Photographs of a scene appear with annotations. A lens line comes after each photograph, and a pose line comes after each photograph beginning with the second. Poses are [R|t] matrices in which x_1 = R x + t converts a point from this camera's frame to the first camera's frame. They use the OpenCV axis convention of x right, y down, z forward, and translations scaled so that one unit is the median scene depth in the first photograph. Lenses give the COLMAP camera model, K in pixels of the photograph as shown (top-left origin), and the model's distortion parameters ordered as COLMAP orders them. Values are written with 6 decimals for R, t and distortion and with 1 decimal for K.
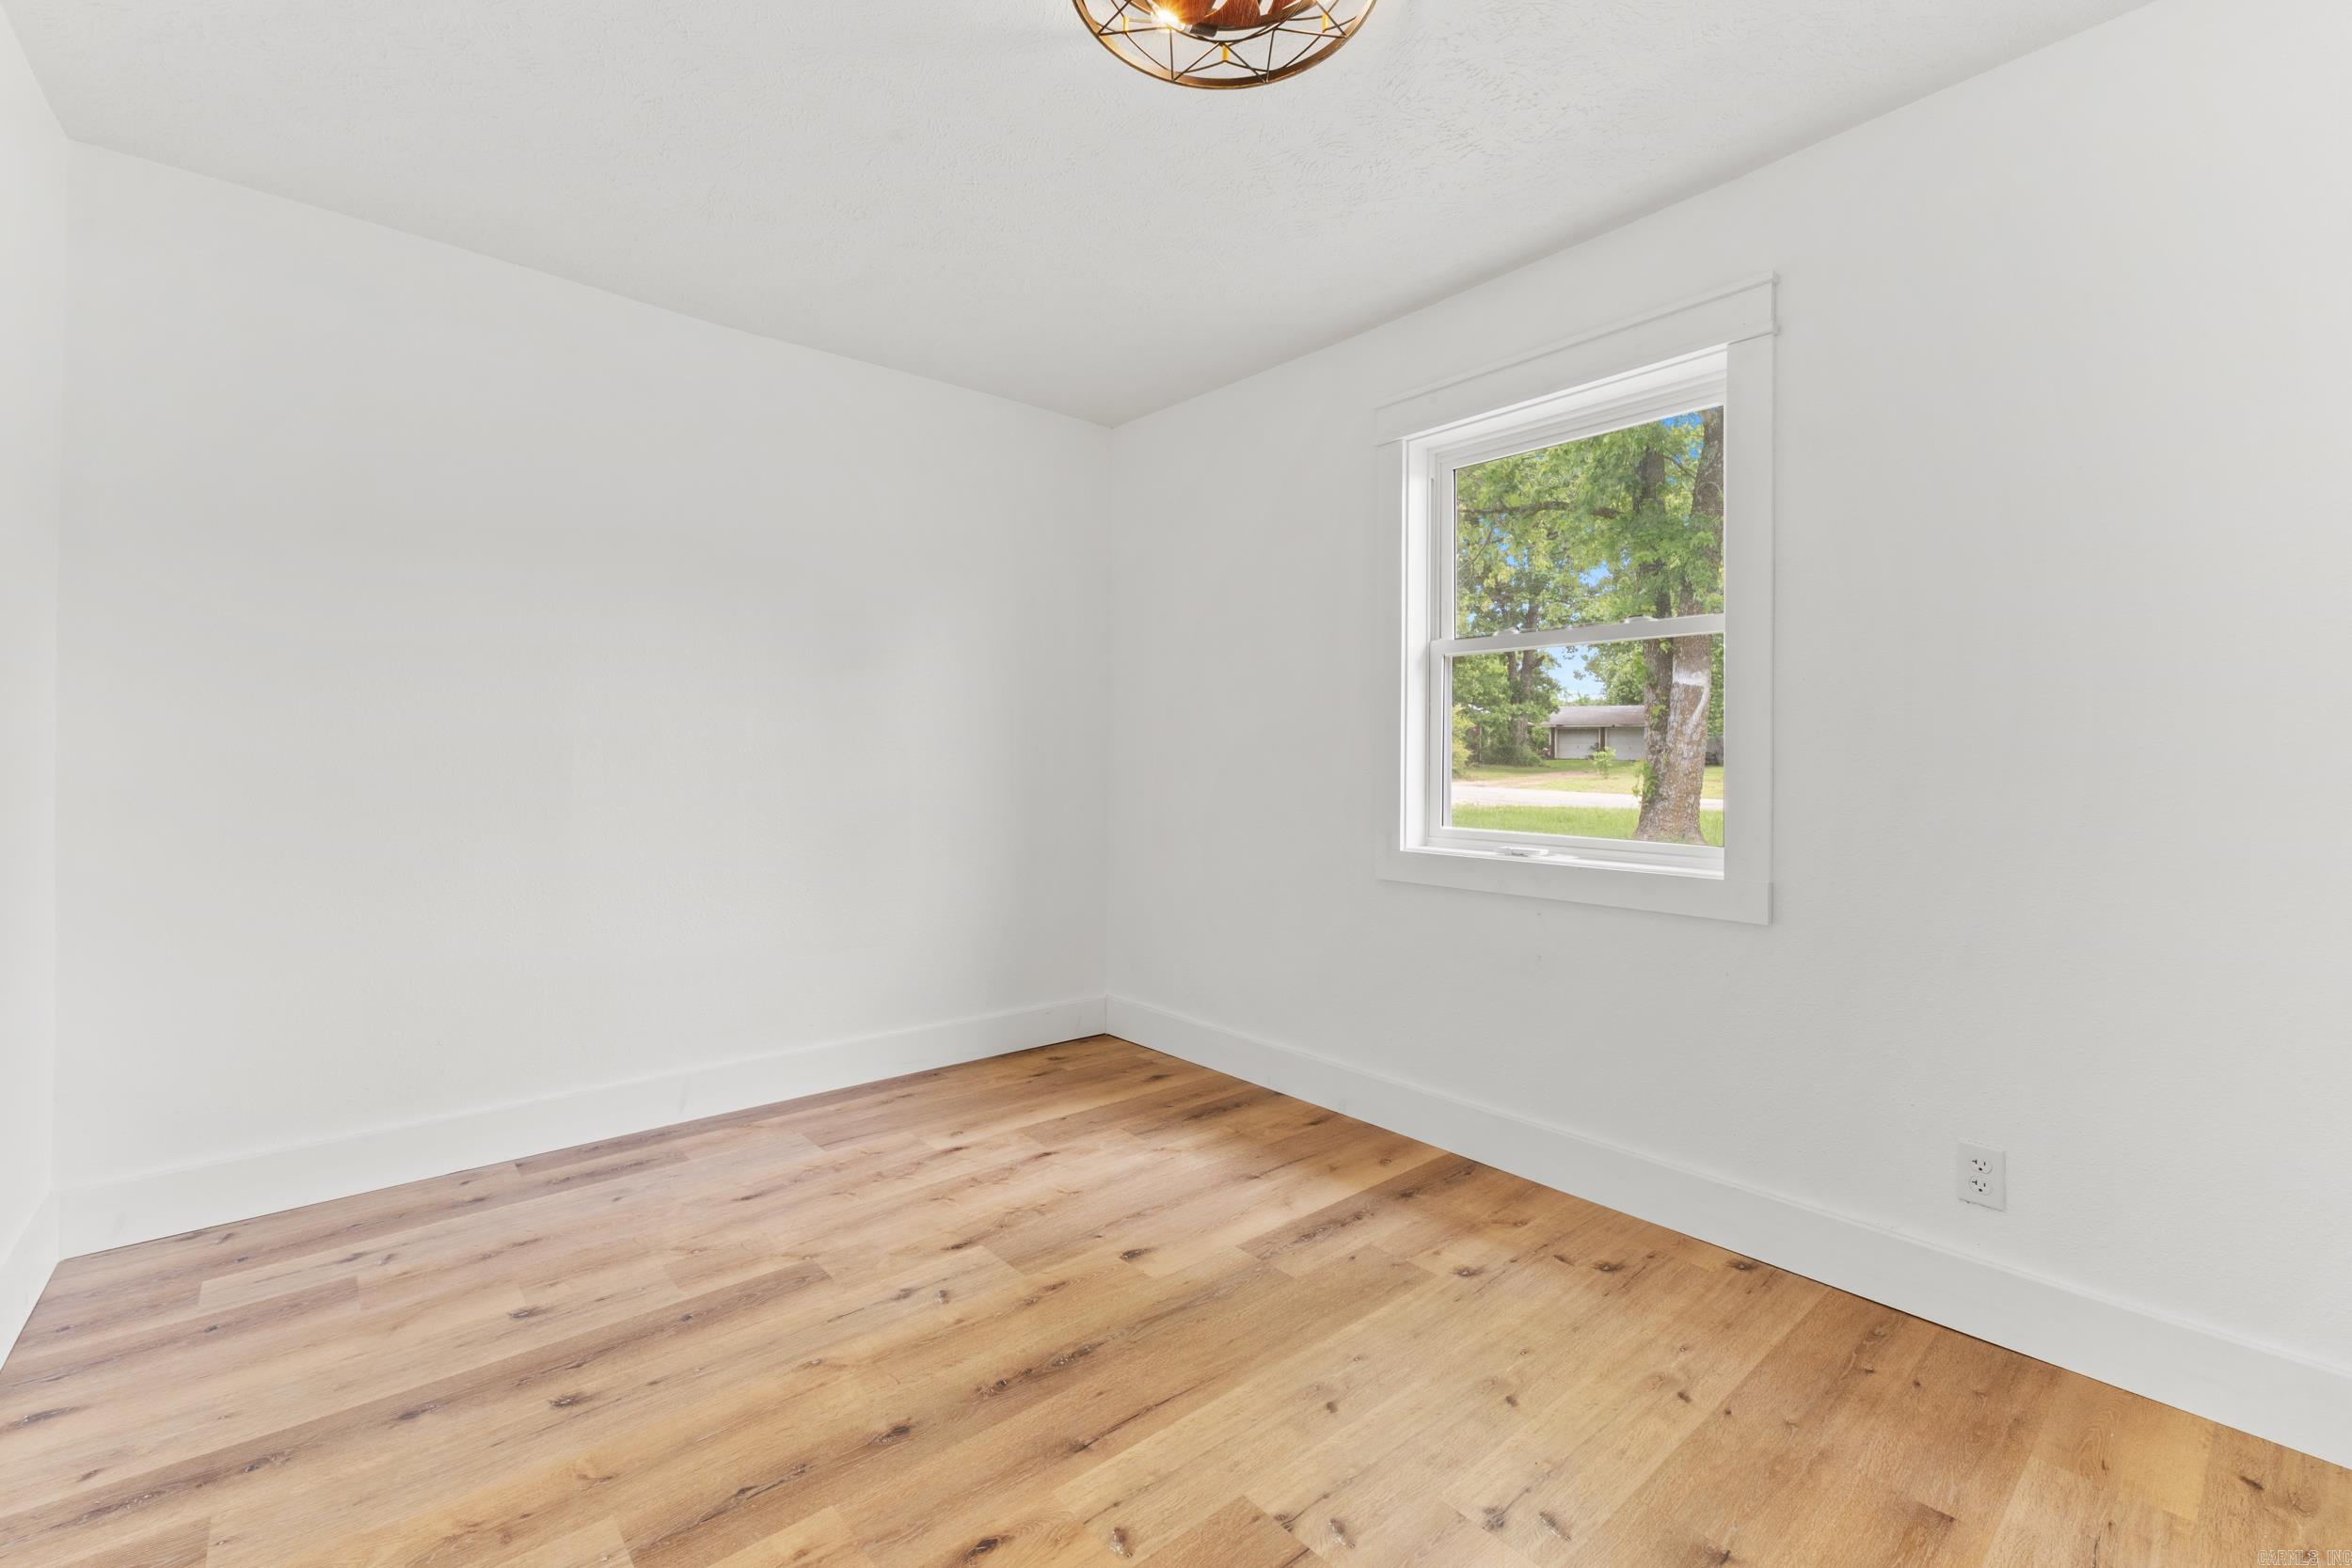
lens RADIAL K [[994.1, 0, 1174.6], [0, 994.1, 774.3], [0, 0, 1]] dist [0.007638, -0.000925]
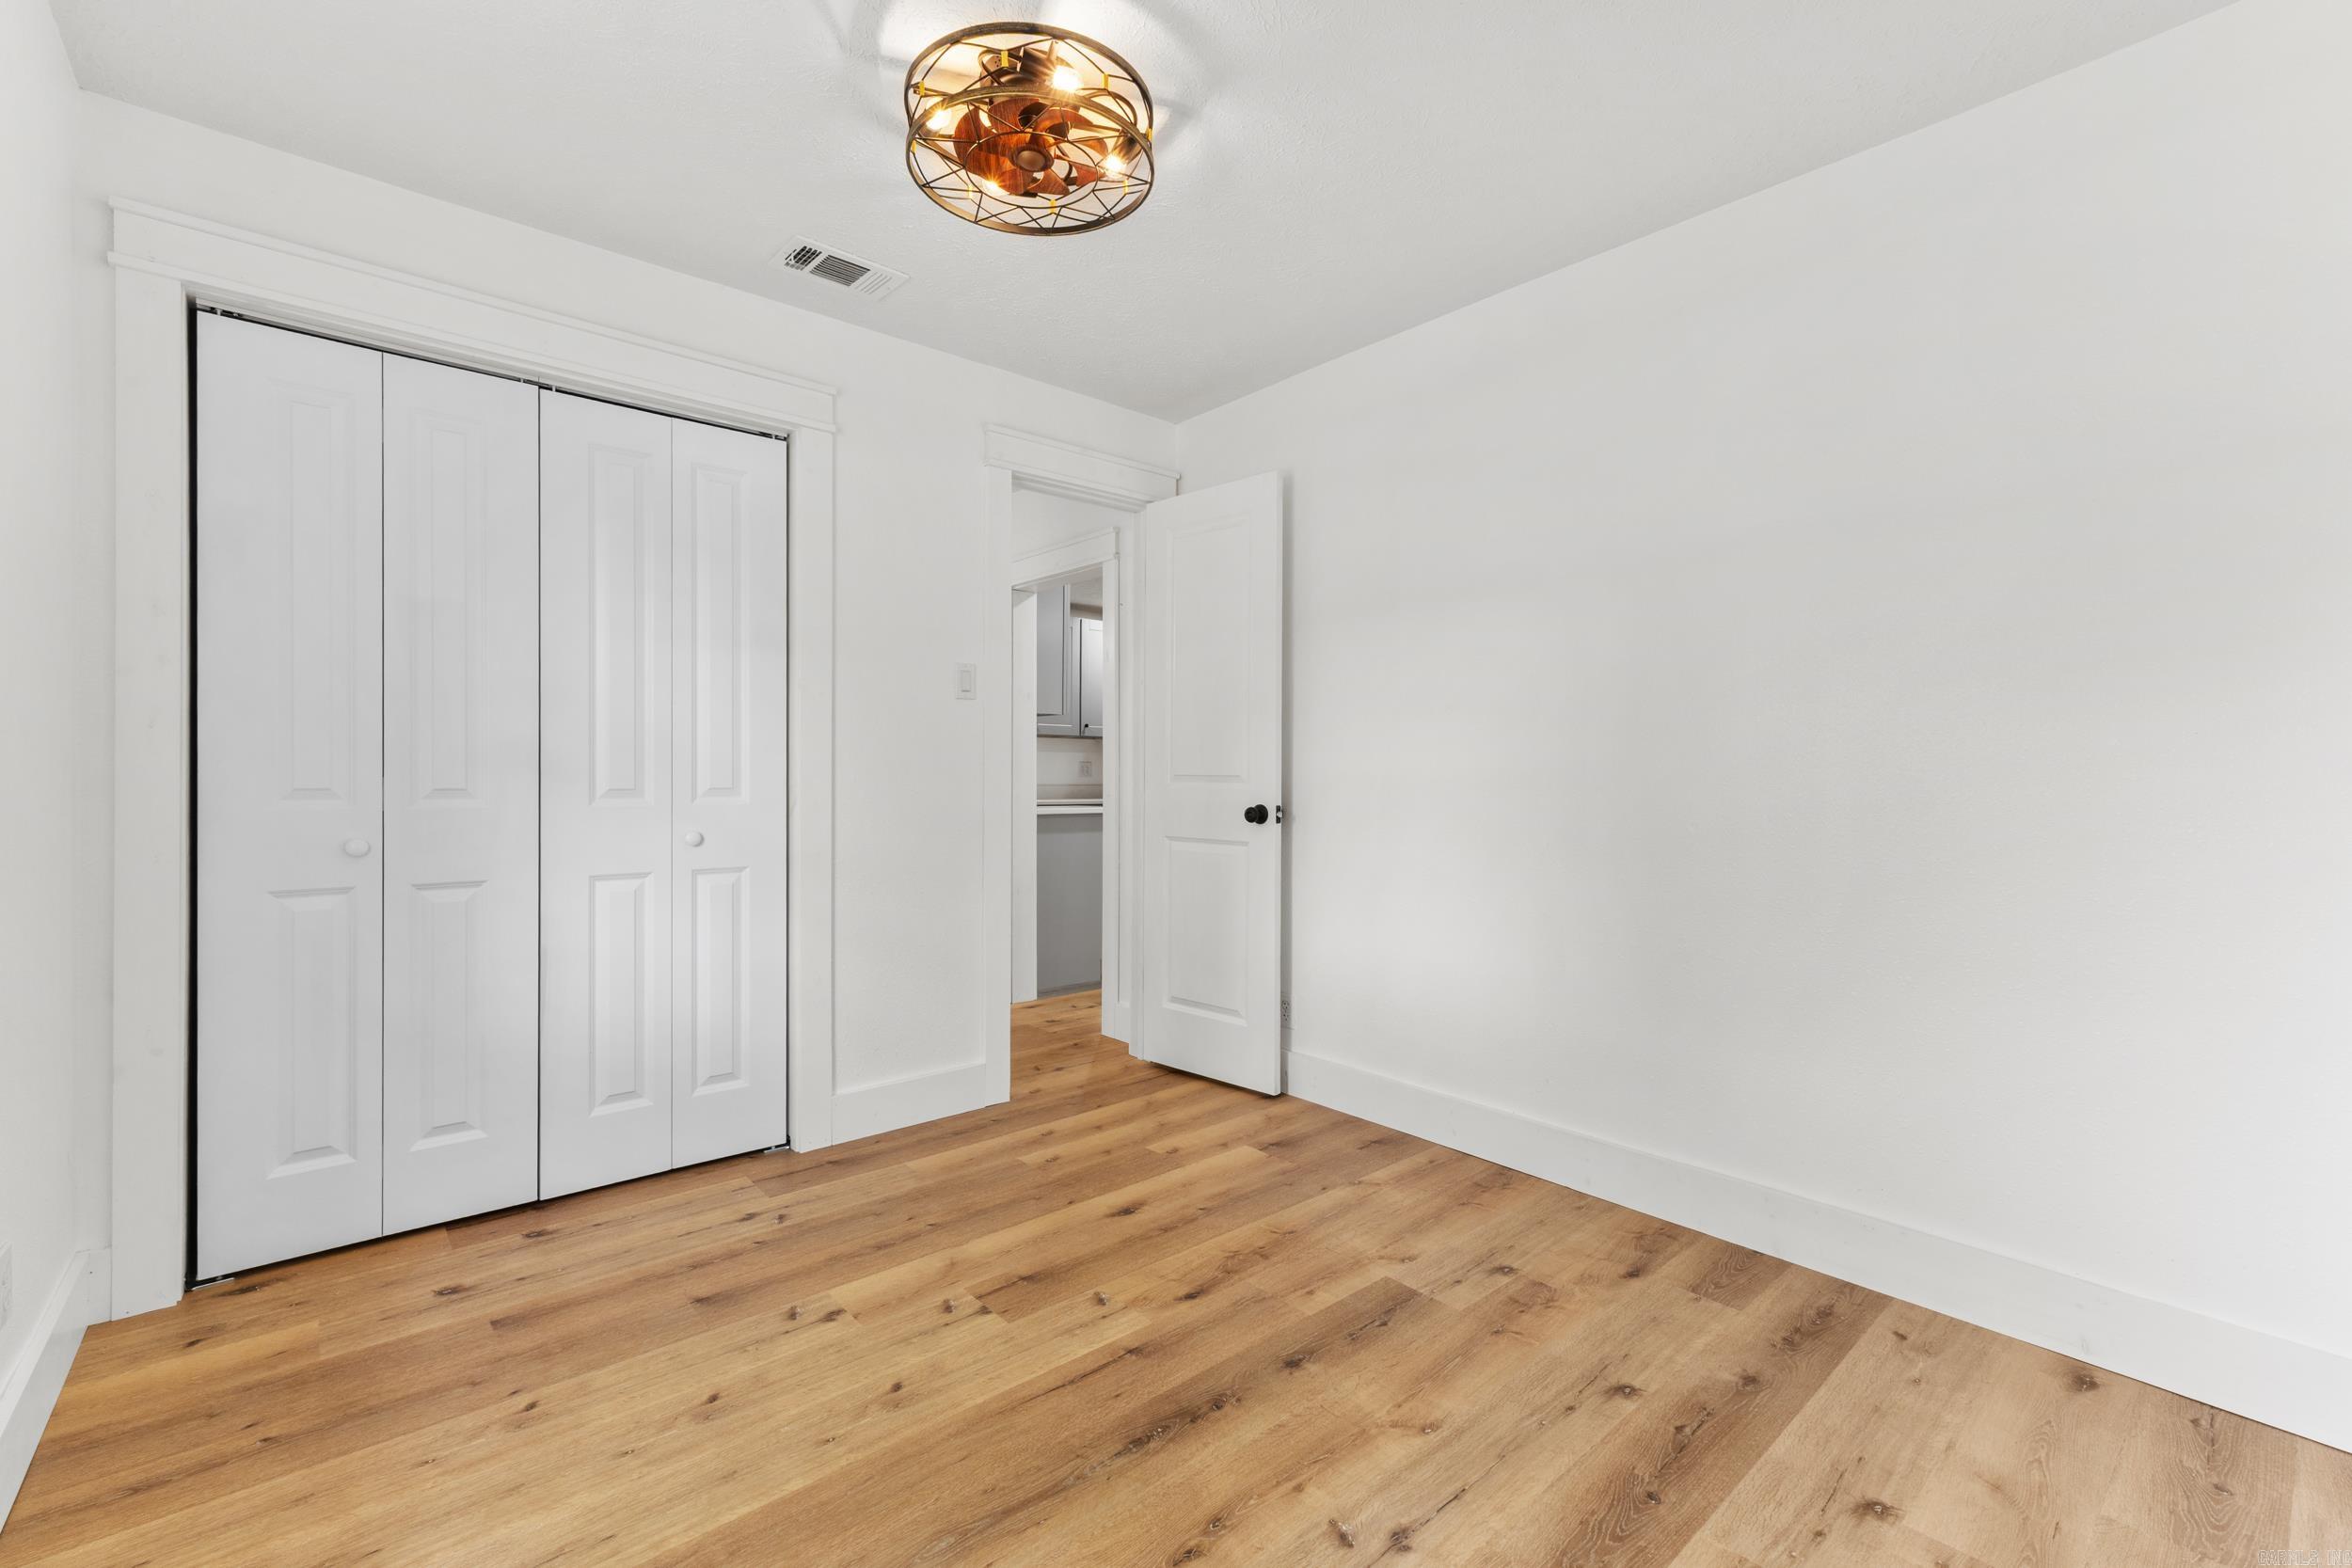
lens RADIAL K [[994.1, 0, 1179.6], [0, 994.1, 778.8], [0, 0, 1]] dist [0.007638, -0.000925]
pose [[-0.999946, -0.010242, 0.001892, -0.133804], [-0.010218, 0.999871, 0.012403, -0.021083], [-0.002019, 0.012383, -0.999921, 2.014310]]
